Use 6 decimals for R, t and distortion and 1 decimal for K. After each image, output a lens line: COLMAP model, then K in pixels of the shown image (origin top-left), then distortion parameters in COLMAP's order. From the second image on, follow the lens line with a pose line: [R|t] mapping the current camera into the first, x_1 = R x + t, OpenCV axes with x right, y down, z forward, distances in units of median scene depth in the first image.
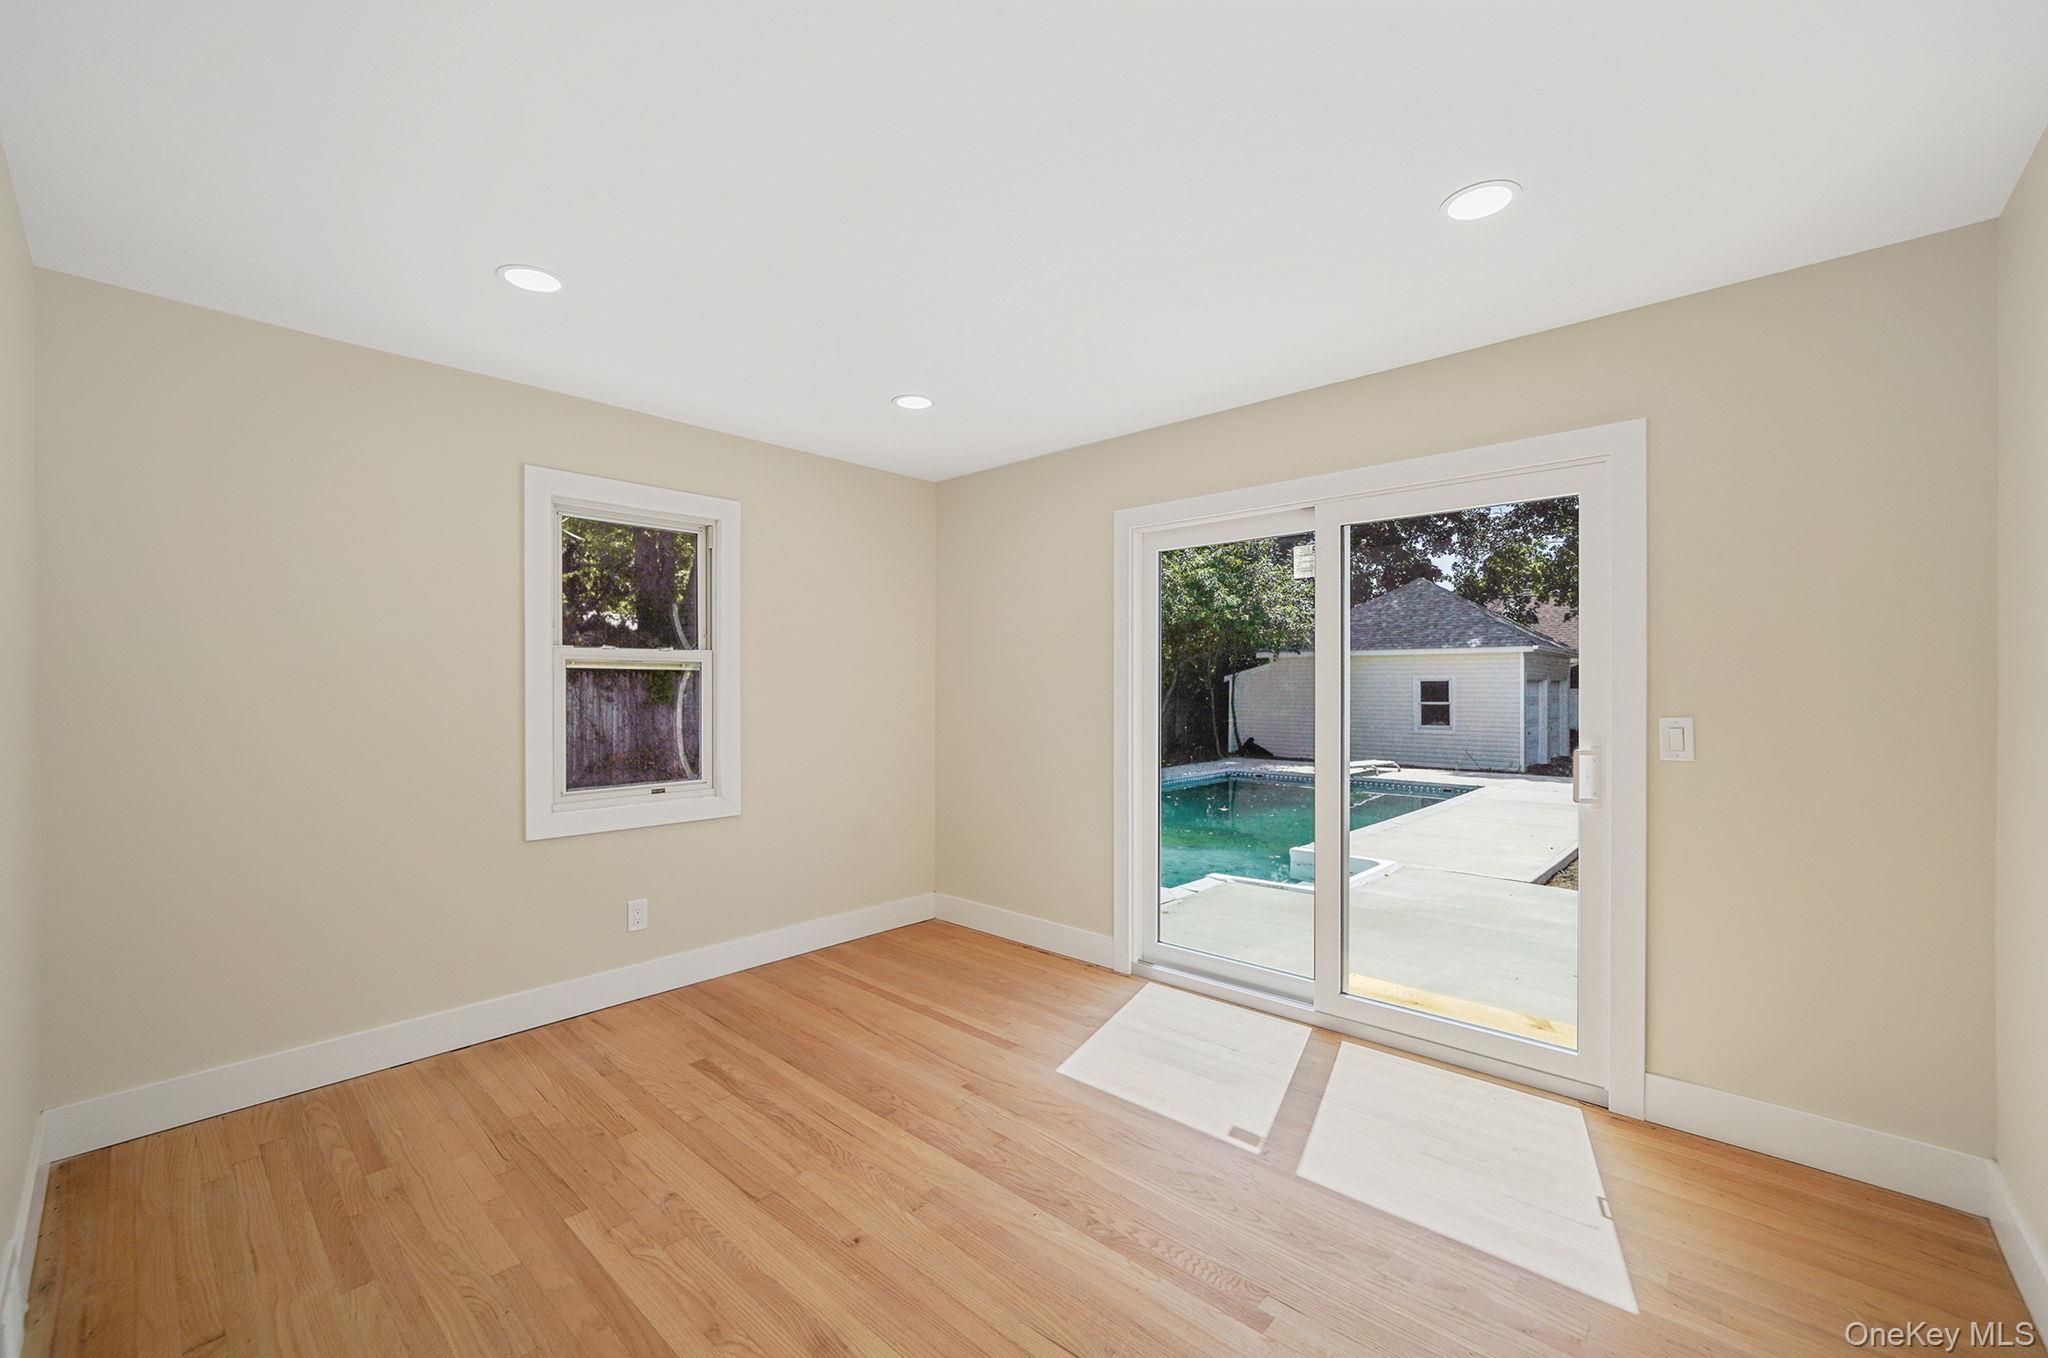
lens RADIAL K [[830.8, 0, 1021.7], [0, 830.8, 691.0], [0, 0, 1]] dist [-0.000823, 0.000592]
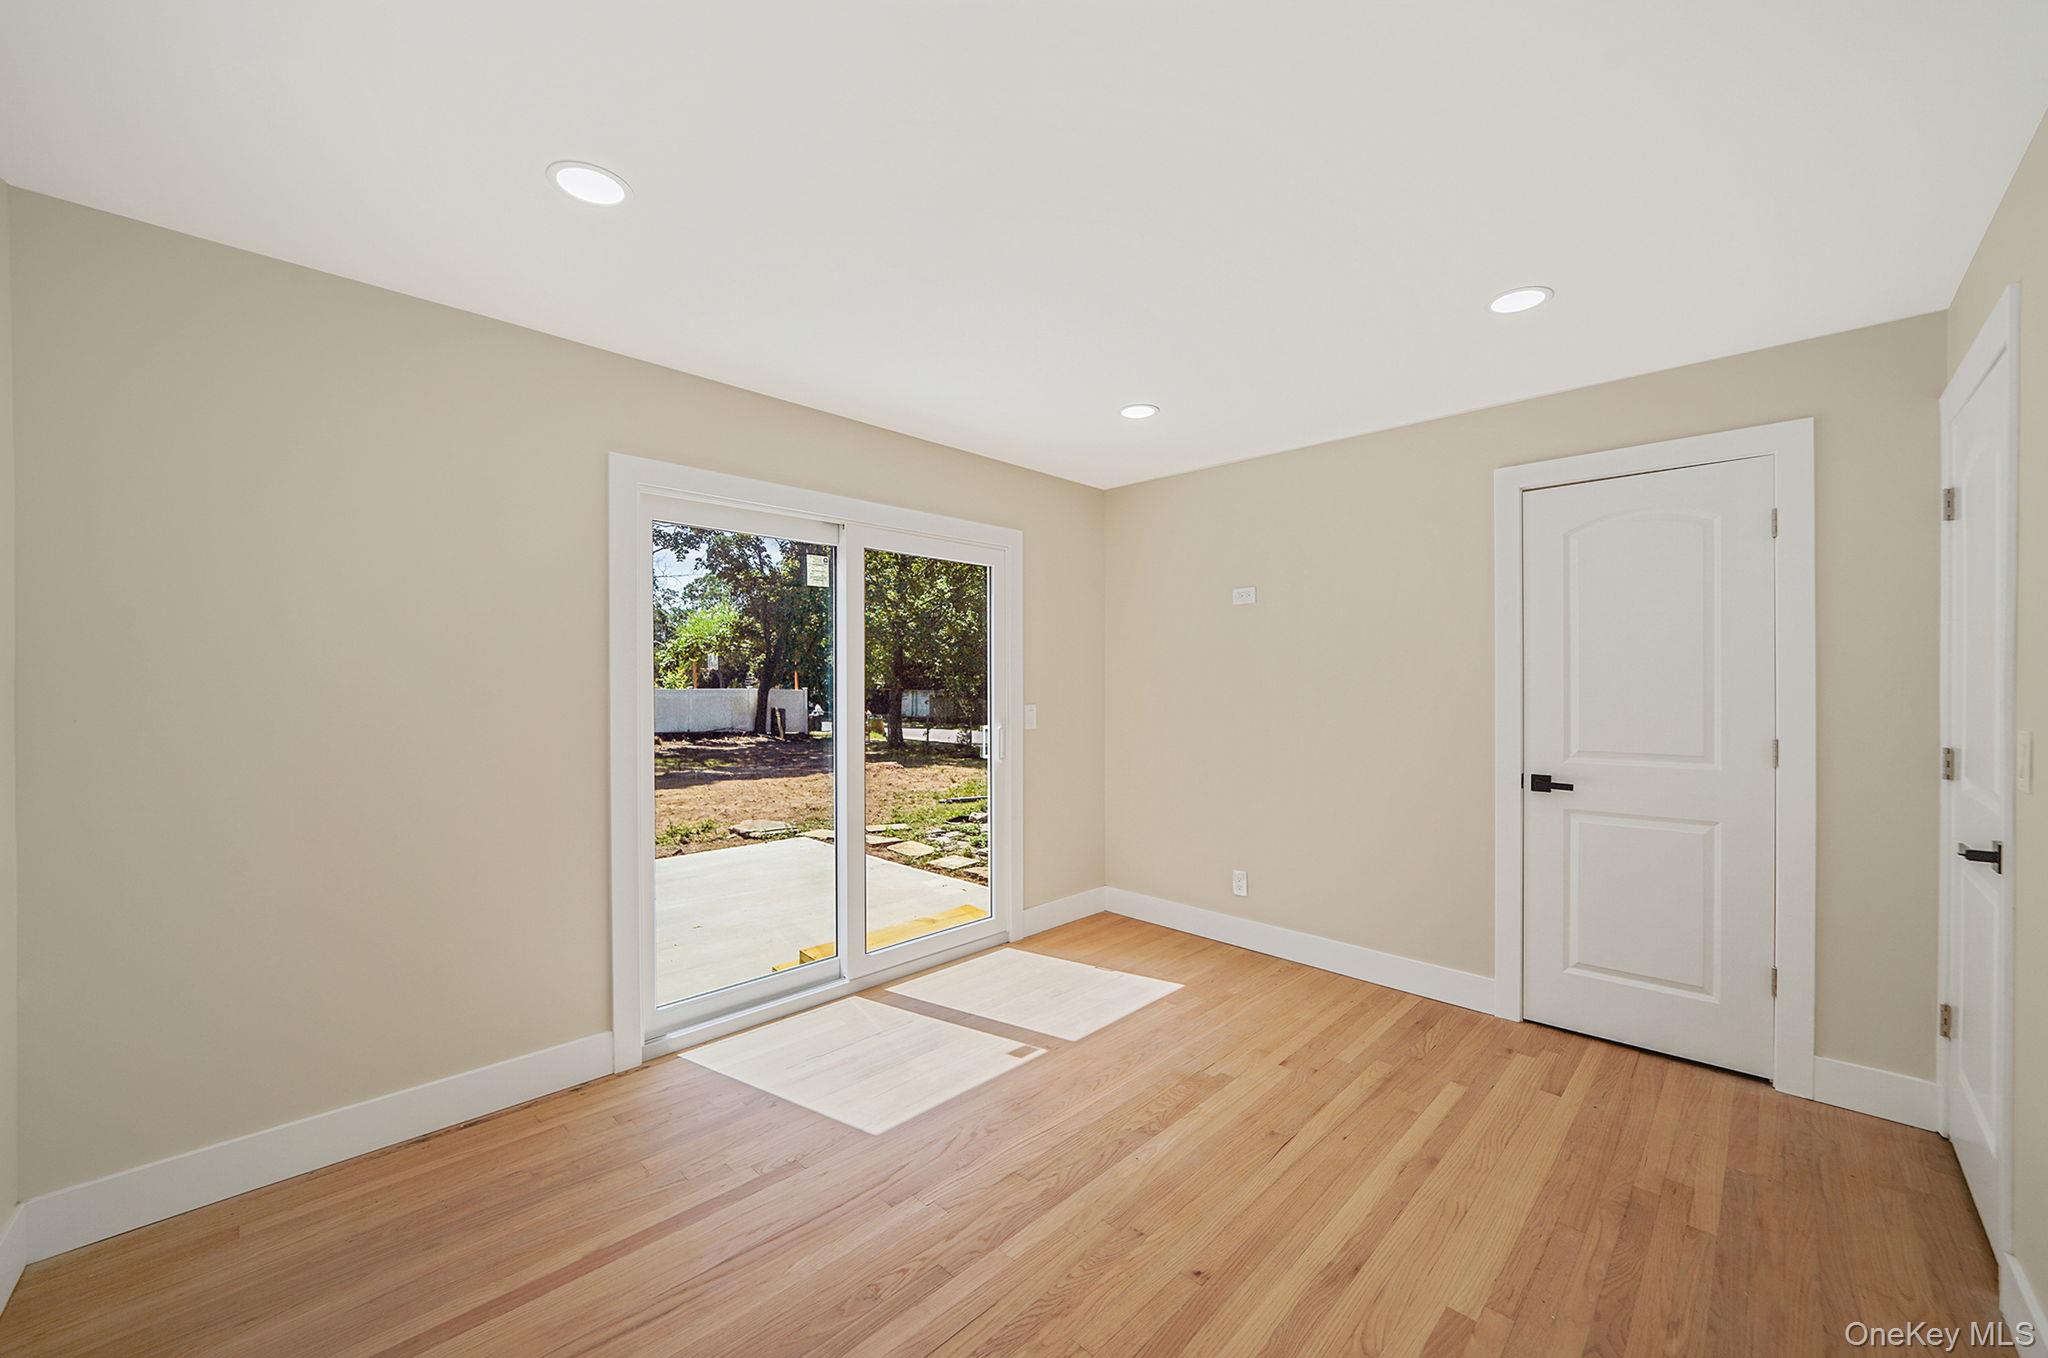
lens RADIAL K [[802.7, 0, 1022.5], [0, 802.7, 675.8], [0, 0, 1]] dist [-0.008855, -0.000059]
pose [[0.014773, 0.011738, 0.999822, -0.763574], [0.004965, 0.999918, -0.011812, -0.007198], [-0.999879, 0.005139, 0.014714, 0.805920]]
